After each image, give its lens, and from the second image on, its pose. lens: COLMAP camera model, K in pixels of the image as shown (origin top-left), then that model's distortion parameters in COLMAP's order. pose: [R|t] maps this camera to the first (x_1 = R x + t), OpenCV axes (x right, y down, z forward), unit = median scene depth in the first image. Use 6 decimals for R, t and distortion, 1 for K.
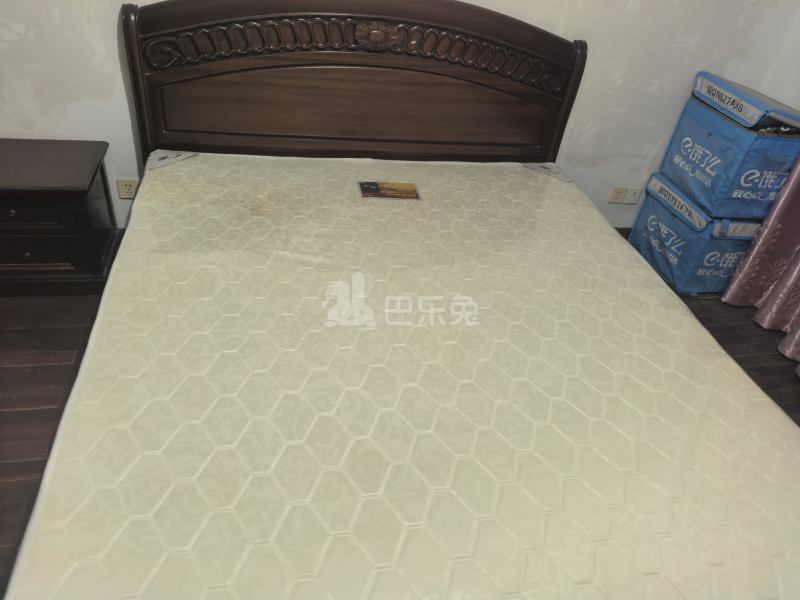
lens RADIAL K [[580.8, 0, 400.0], [0, 580.8, 300.0], [0, 0, 1]] dist [0.106502, -0.134823]
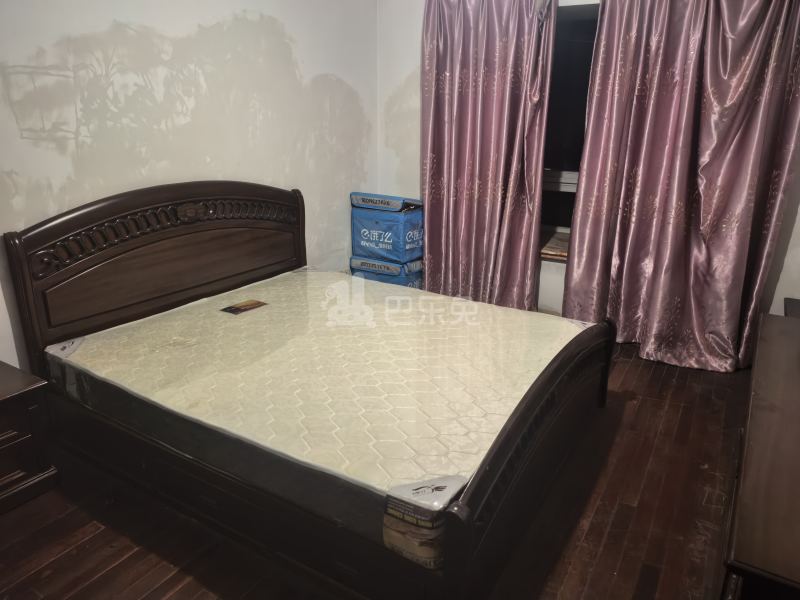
lens RADIAL K [[580.8, 0, 400.0], [0, 580.8, 300.0], [0, 0, 1]] dist [0.106502, -0.134823]
pose [[0.684028, -0.329409, 0.650842, -0.610968], [0.490938, 0.867807, -0.076750, 0.077724], [-0.539523, 0.372022, 0.755324, -0.227079]]
